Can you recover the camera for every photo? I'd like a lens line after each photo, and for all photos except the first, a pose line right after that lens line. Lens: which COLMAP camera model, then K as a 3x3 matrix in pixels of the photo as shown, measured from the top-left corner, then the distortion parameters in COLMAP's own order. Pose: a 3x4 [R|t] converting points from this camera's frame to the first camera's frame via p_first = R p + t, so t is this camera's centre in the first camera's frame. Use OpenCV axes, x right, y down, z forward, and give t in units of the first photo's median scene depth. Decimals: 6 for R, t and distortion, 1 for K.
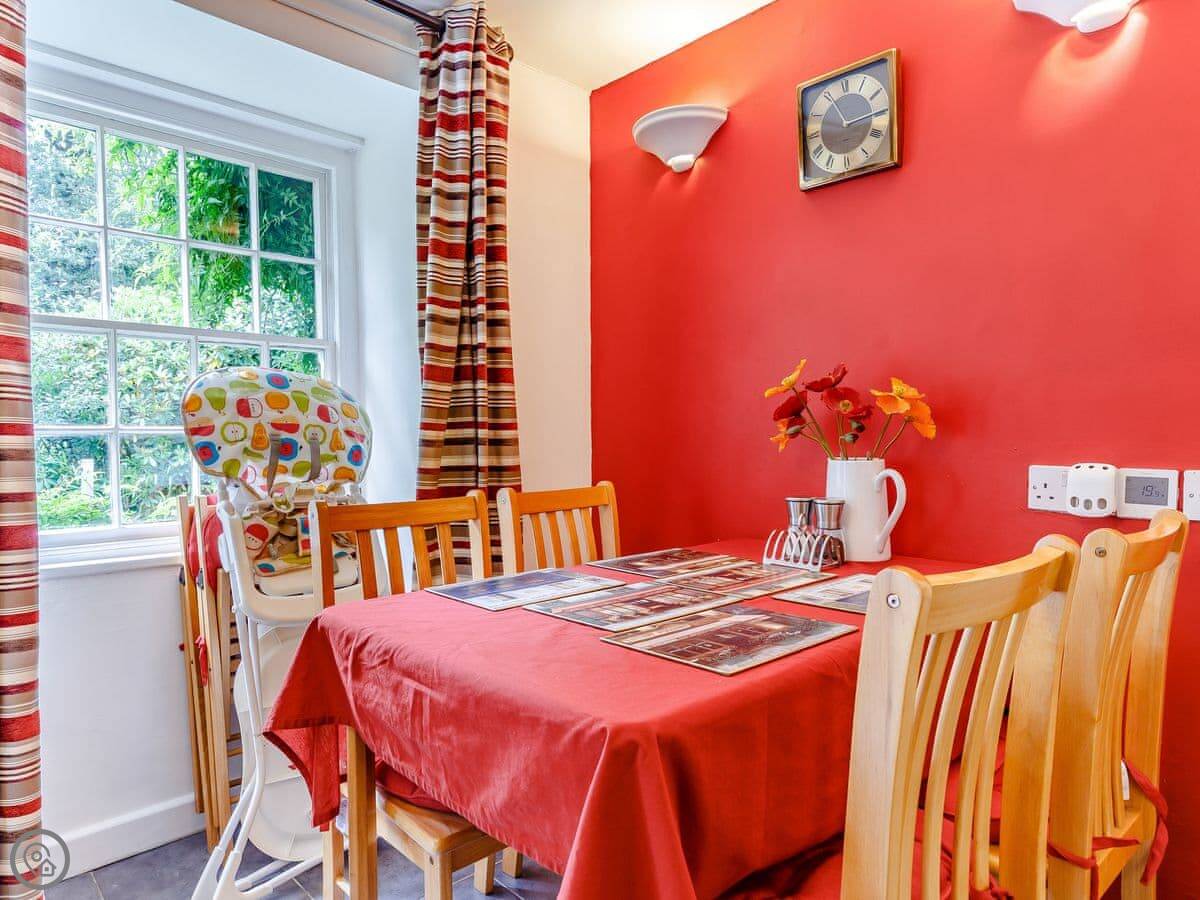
lens RADIAL K [[754.5, 0, 611.1], [0, 754.5, 465.7], [0, 0, 1]] dist [0.000645, -0.001021]
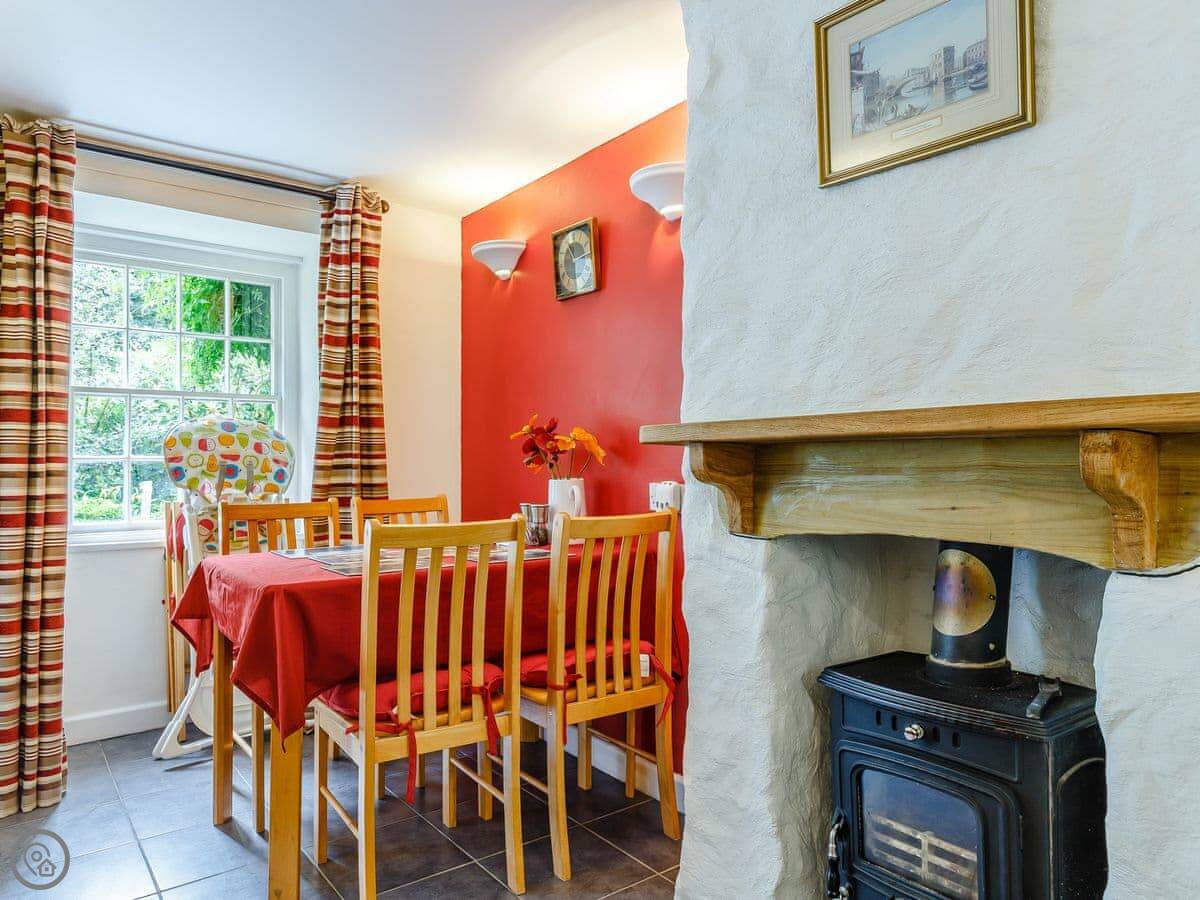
lens RADIAL K [[799.7, 0, 609.9], [0, 799.7, 449.0], [0, 0, 1]] dist [0.003101, -0.008942]
pose [[0.994741, 0.000483, -0.102418, 0.497041], [-0.006119, 0.998483, -0.054721, 0.016705], [0.102236, 0.055060, 0.993235, -0.530929]]
